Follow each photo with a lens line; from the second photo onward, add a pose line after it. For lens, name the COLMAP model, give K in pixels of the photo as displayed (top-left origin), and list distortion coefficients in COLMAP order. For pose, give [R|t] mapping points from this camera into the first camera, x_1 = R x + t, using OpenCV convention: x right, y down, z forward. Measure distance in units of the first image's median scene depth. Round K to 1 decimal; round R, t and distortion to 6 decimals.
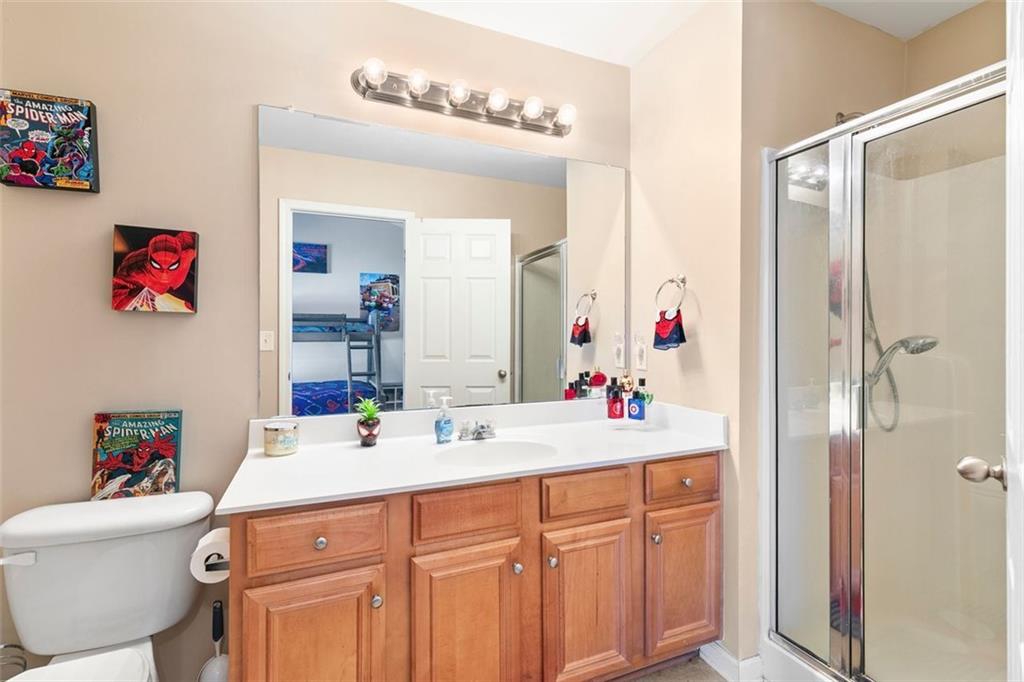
lens RADIAL K [[480.2, 0, 515.0], [0, 480.2, 335.8], [0, 0, 1]] dist [0.002345, -0.000154]
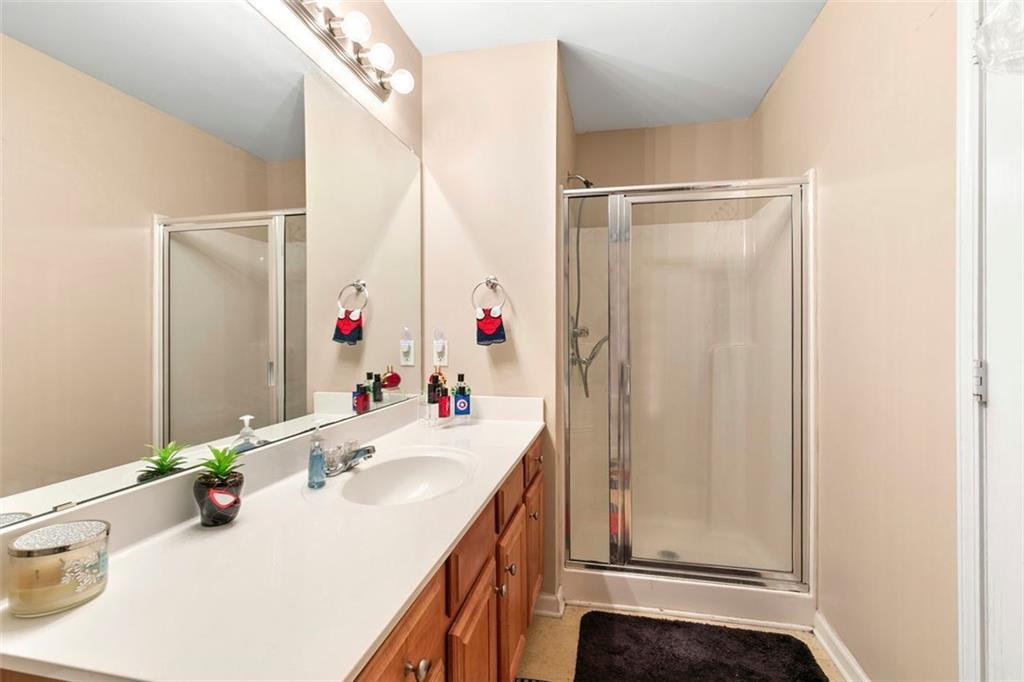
lens RADIAL K [[471.7, 0, 515.2], [0, 471.7, 339.3], [0, 0, 1]] dist [0.005625, 0.000513]
pose [[0.577933, -0.010693, 0.816014, -0.491716], [0.000564, 0.999919, 0.012704, 0.002432], [-0.816084, -0.006881, 0.577892, 0.334997]]
